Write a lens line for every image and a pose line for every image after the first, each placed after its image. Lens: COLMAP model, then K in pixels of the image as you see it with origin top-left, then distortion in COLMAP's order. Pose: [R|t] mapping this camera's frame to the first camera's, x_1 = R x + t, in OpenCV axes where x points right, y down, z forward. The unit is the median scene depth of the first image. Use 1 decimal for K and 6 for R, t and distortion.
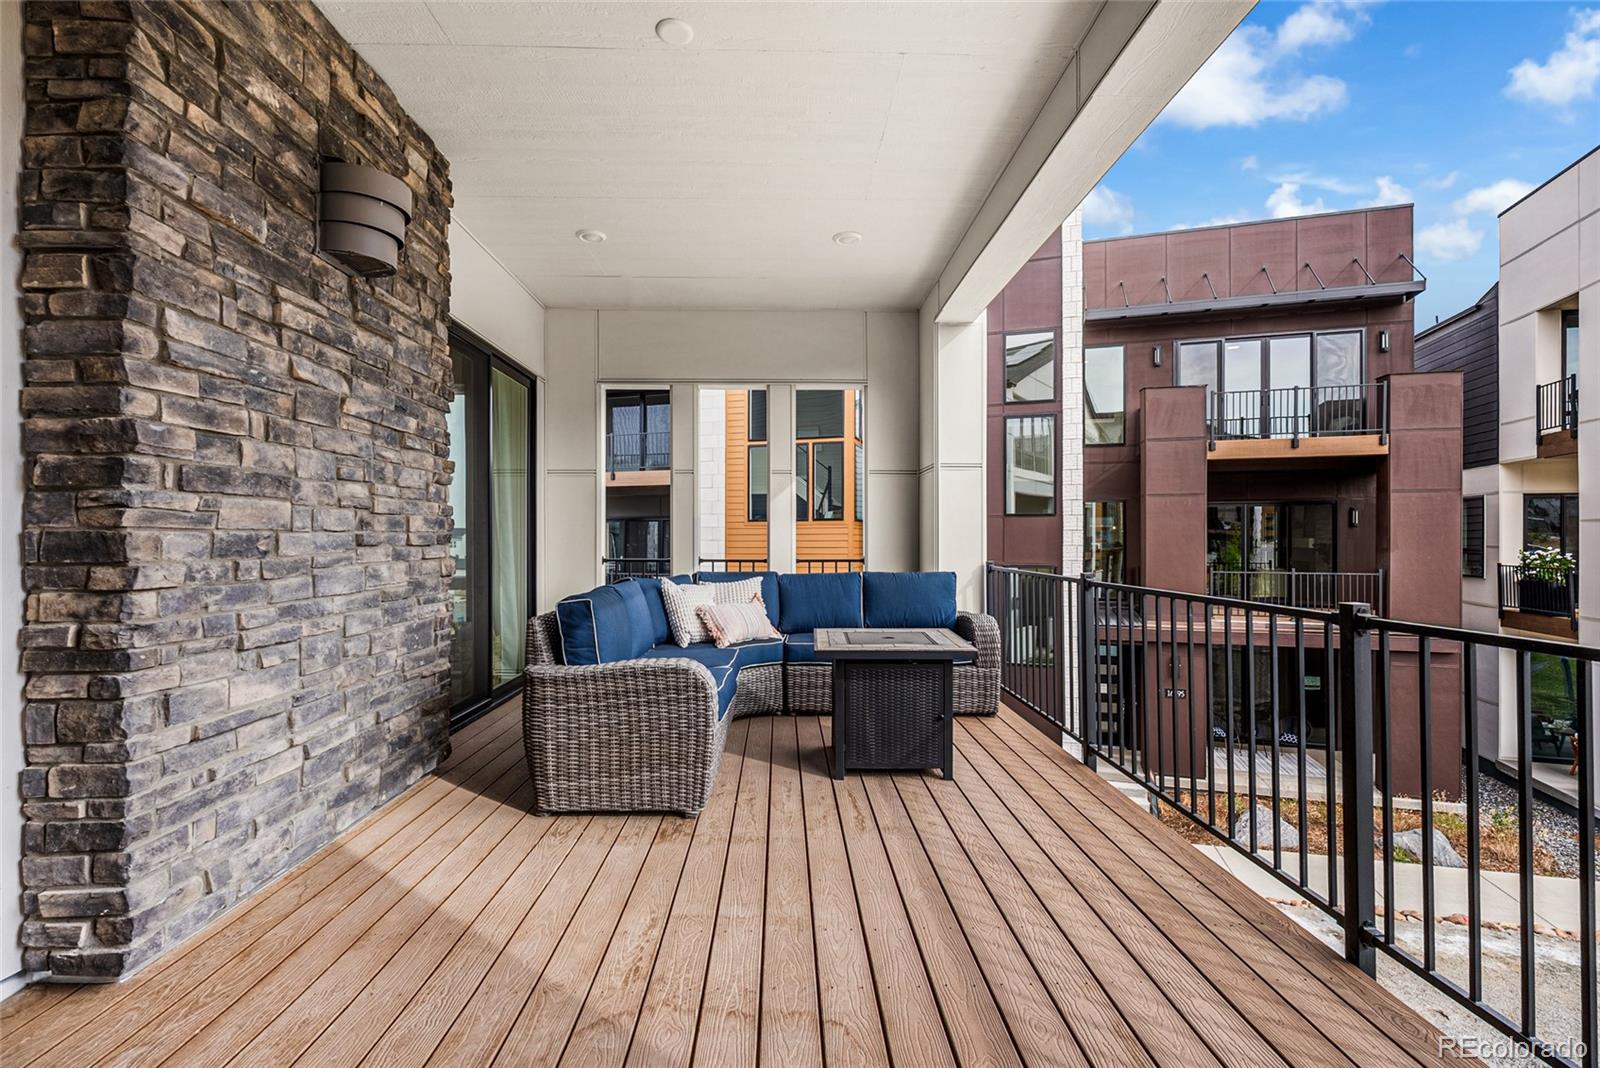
lens RADIAL K [[718.3, 0, 803.0], [0, 718.3, 537.8], [0, 0, 1]] dist [-0.004801, 0.000114]
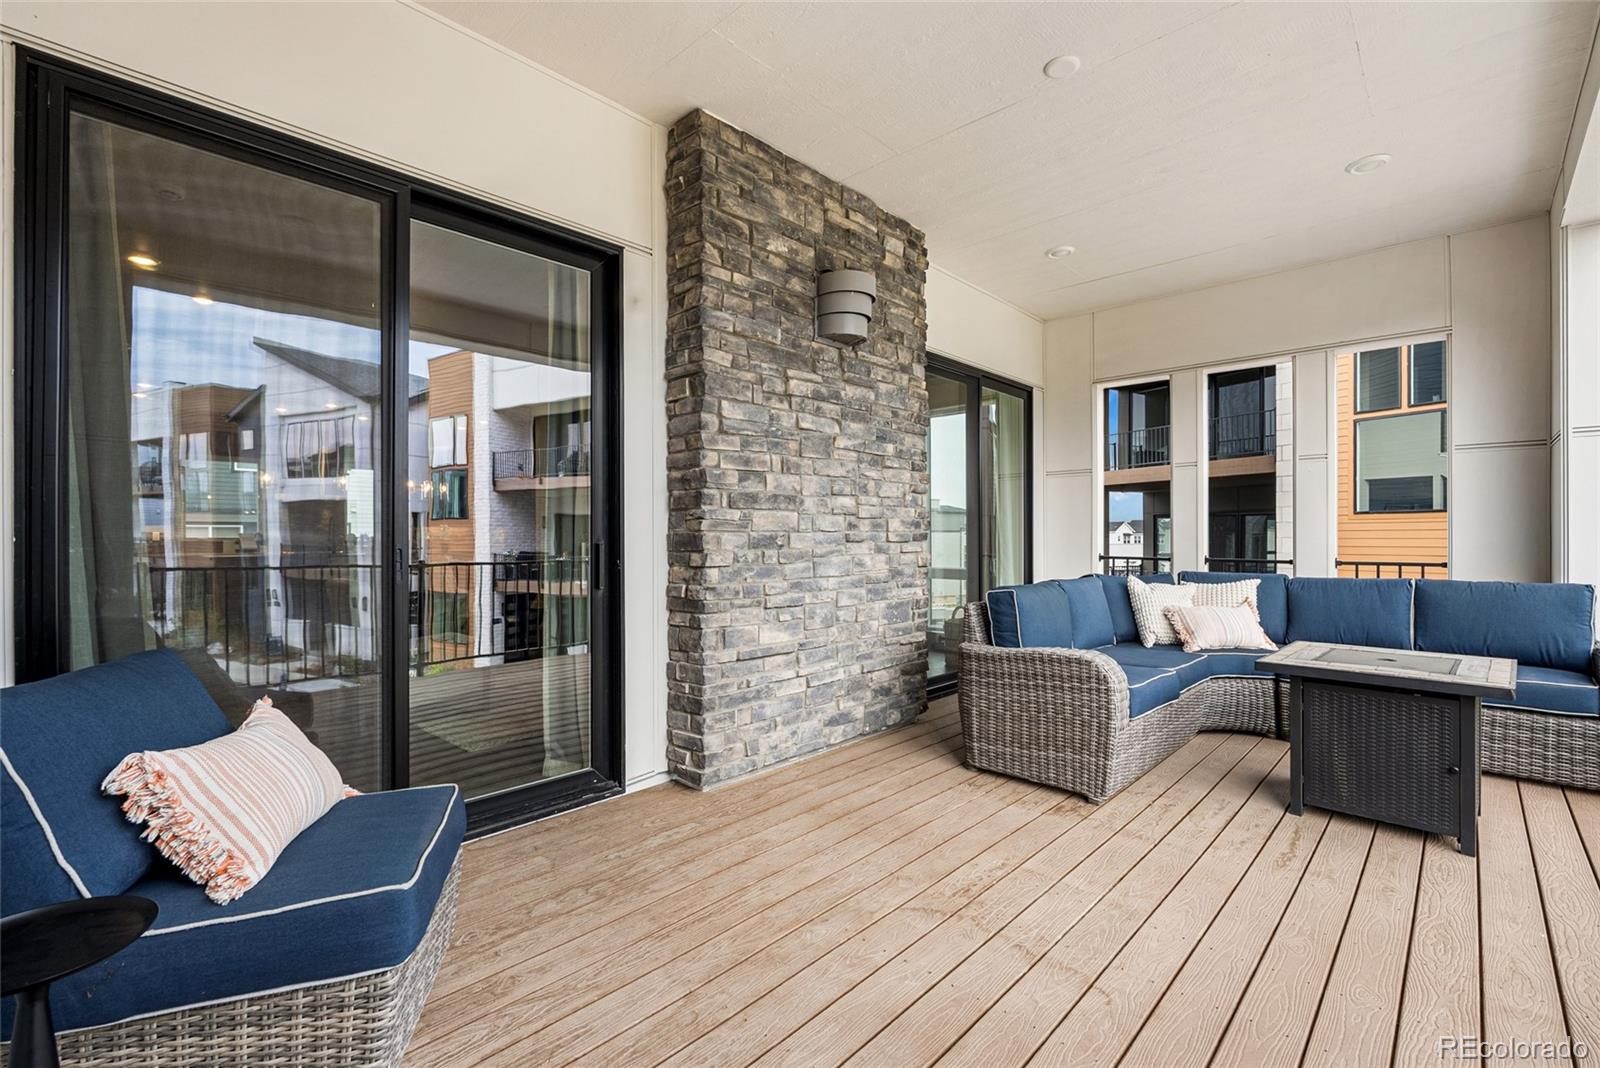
lens RADIAL K [[718.3, 0, 793.7], [0, 718.3, 537.2], [0, 0, 1]] dist [-0.004801, 0.000114]
pose [[0.699375, 0.000014, -0.714755, 0.301041], [0.002244, 0.999995, 0.002215, -0.001369], [0.714751, -0.003154, 0.699372, -0.043537]]
